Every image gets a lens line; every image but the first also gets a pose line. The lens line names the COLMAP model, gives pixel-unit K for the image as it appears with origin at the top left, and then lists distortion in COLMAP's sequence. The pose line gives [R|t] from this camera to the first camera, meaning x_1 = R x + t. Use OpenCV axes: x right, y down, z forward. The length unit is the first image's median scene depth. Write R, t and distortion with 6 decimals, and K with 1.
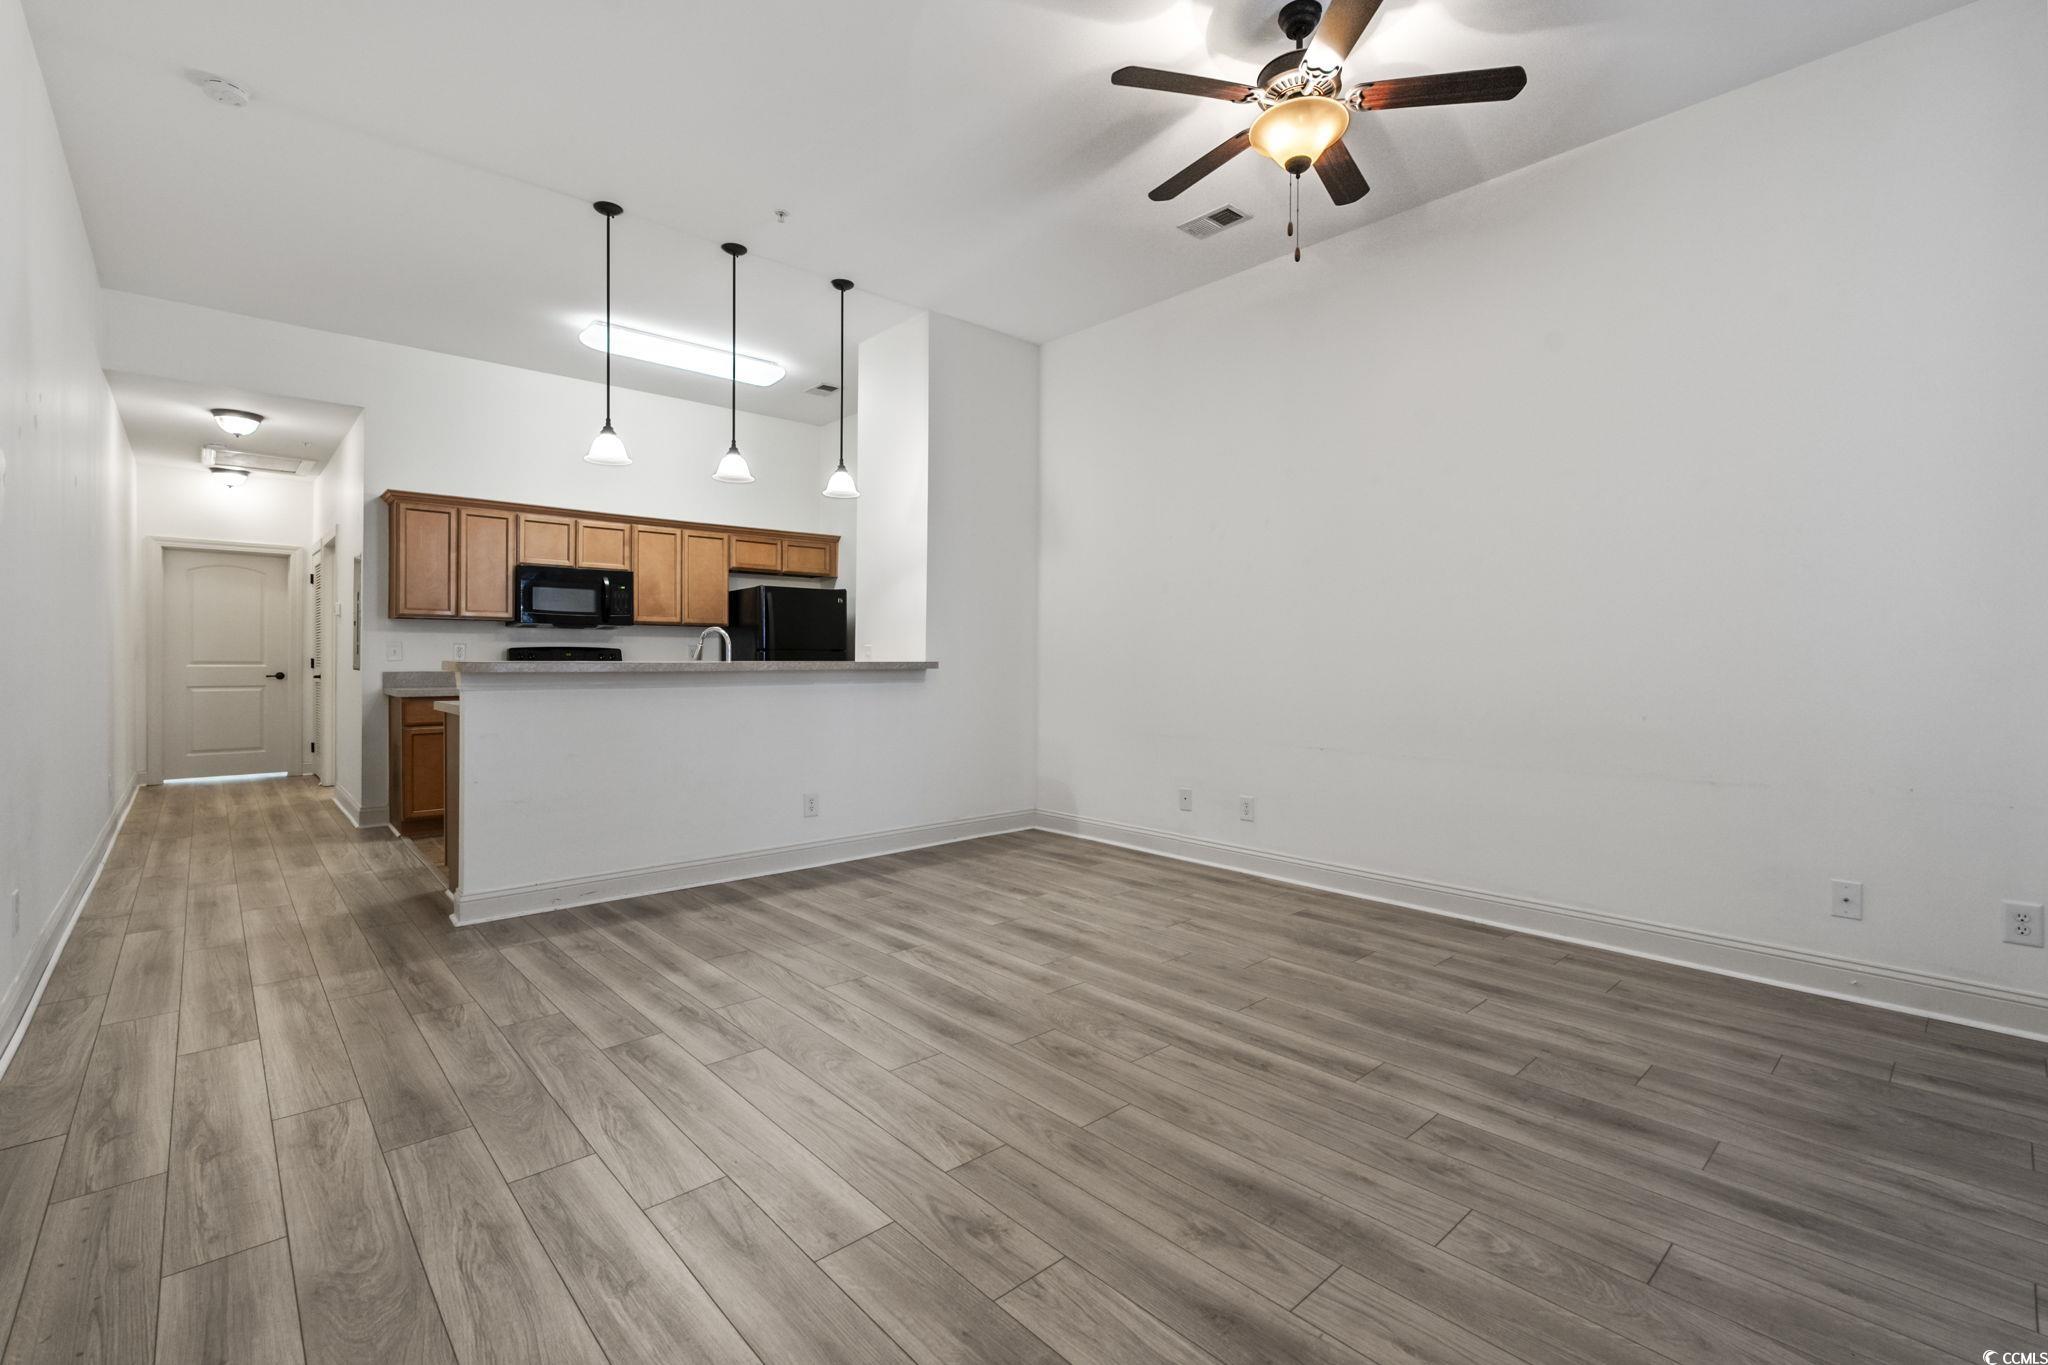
lens RADIAL K [[898.5, 0, 1024.4], [0, 898.5, 674.1], [0, 0, 1]] dist [-0.001705, -0.000133]
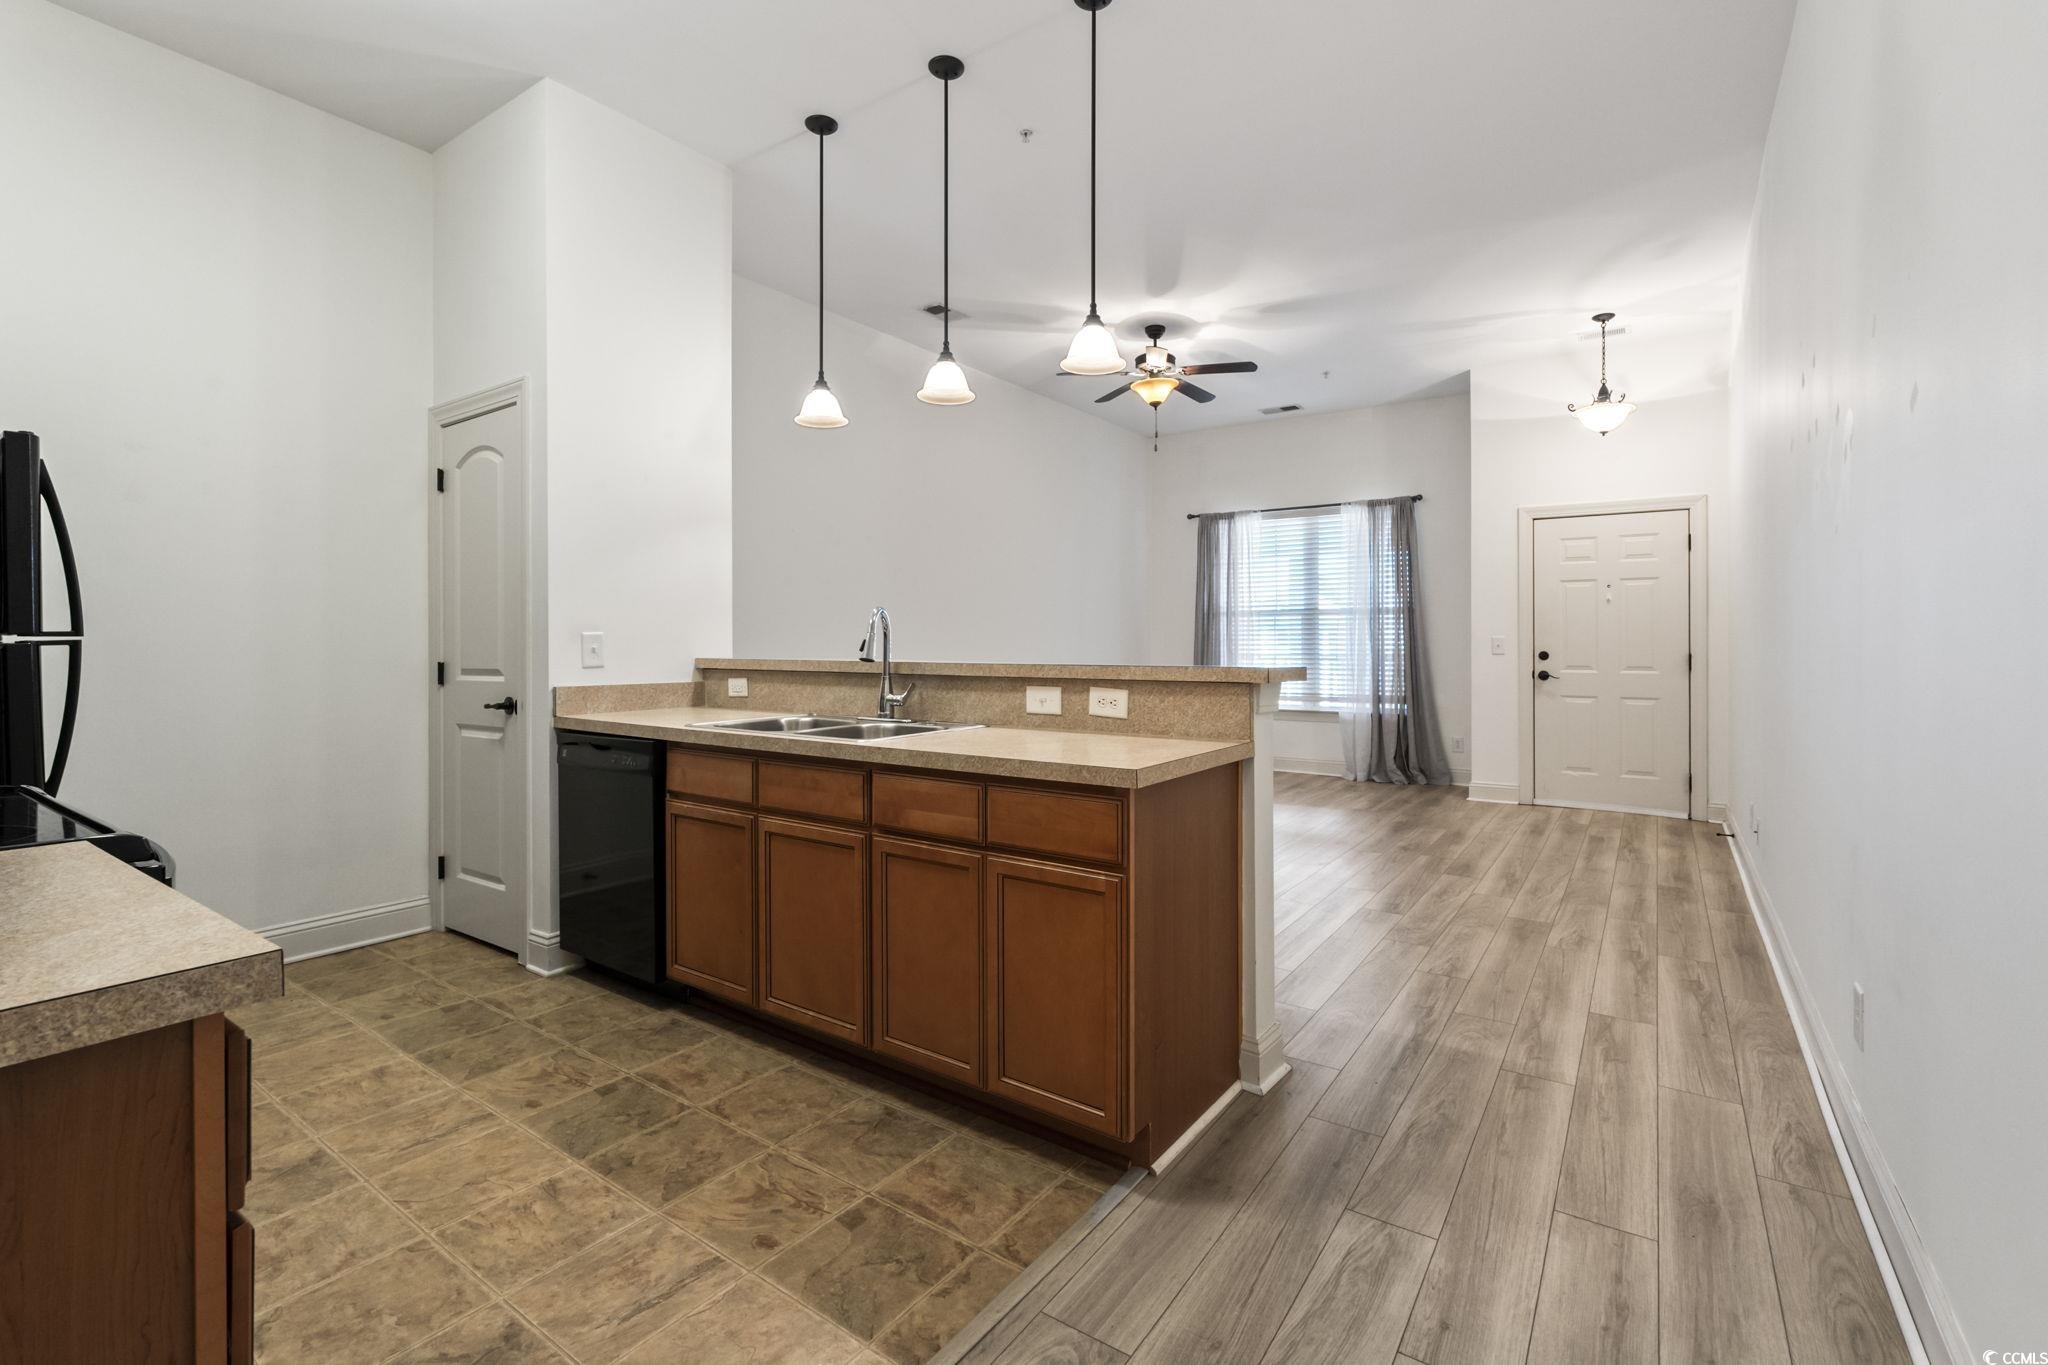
lens RADIAL K [[912.2, 0, 1033.3], [0, 912.2, 648.0], [0, 0, 1]] dist [0.001784, 0.000144]
pose [[-0.229641, -0.008574, 0.973238, -1.446977], [0.015029, 0.999811, 0.012354, -0.045353], [-0.973159, 0.017464, -0.229469, 1.554223]]
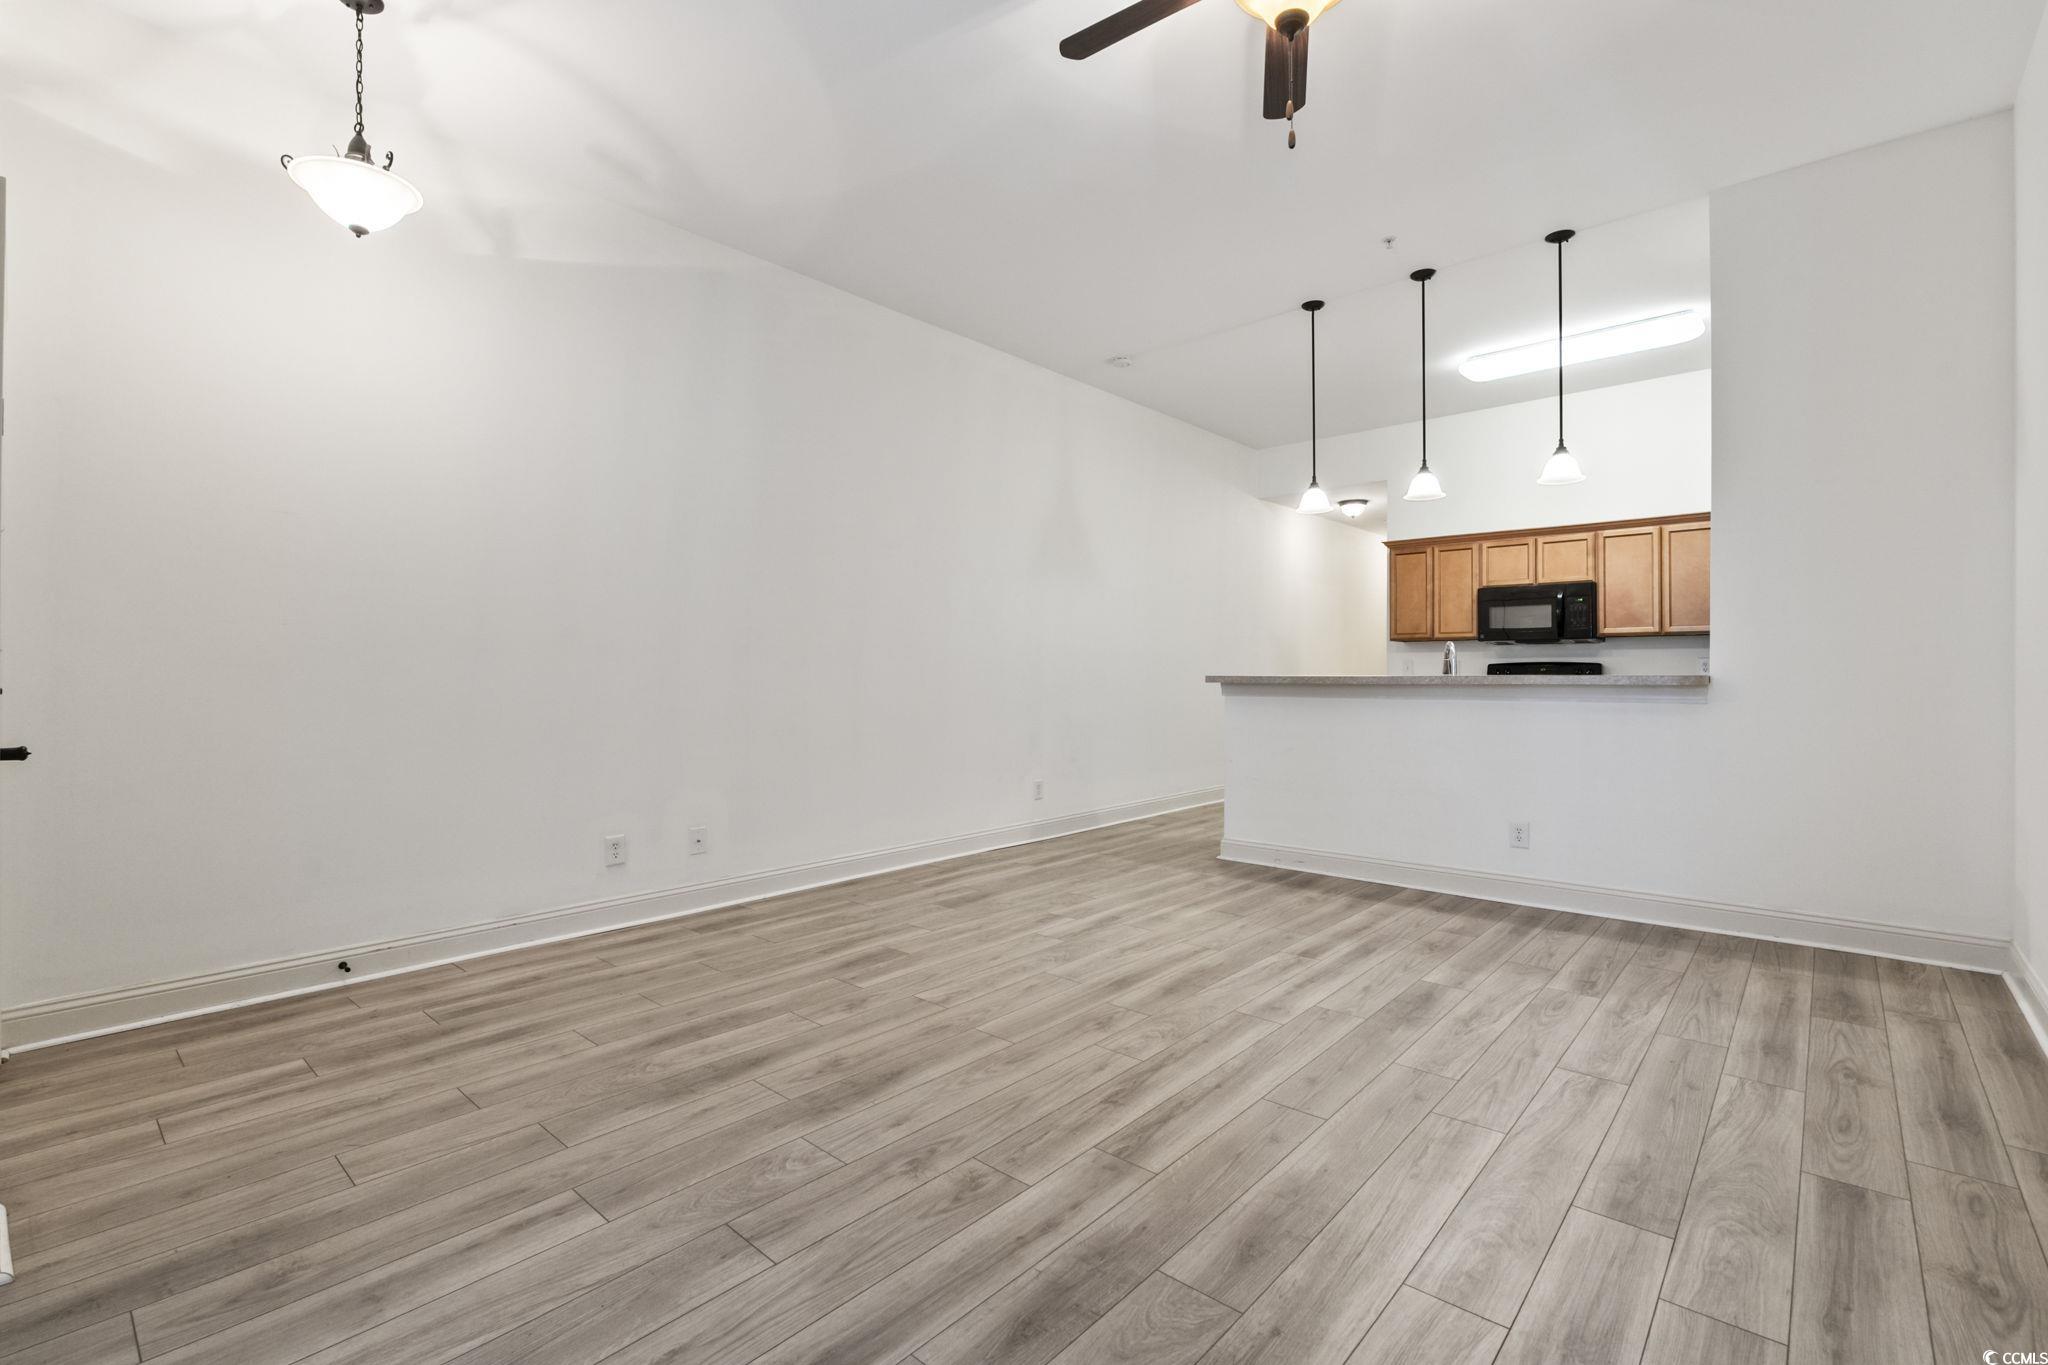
lens RADIAL K [[912.5, 0, 1027.4], [0, 912.5, 676.3], [0, 0, 1]] dist [-0.001927, 0.000052]
pose [[0.108274, -0.001789, -0.994119, 0.936157], [-0.014880, 0.999883, -0.003420, -0.003475], [0.994010, 0.015163, 0.108235, 0.621112]]
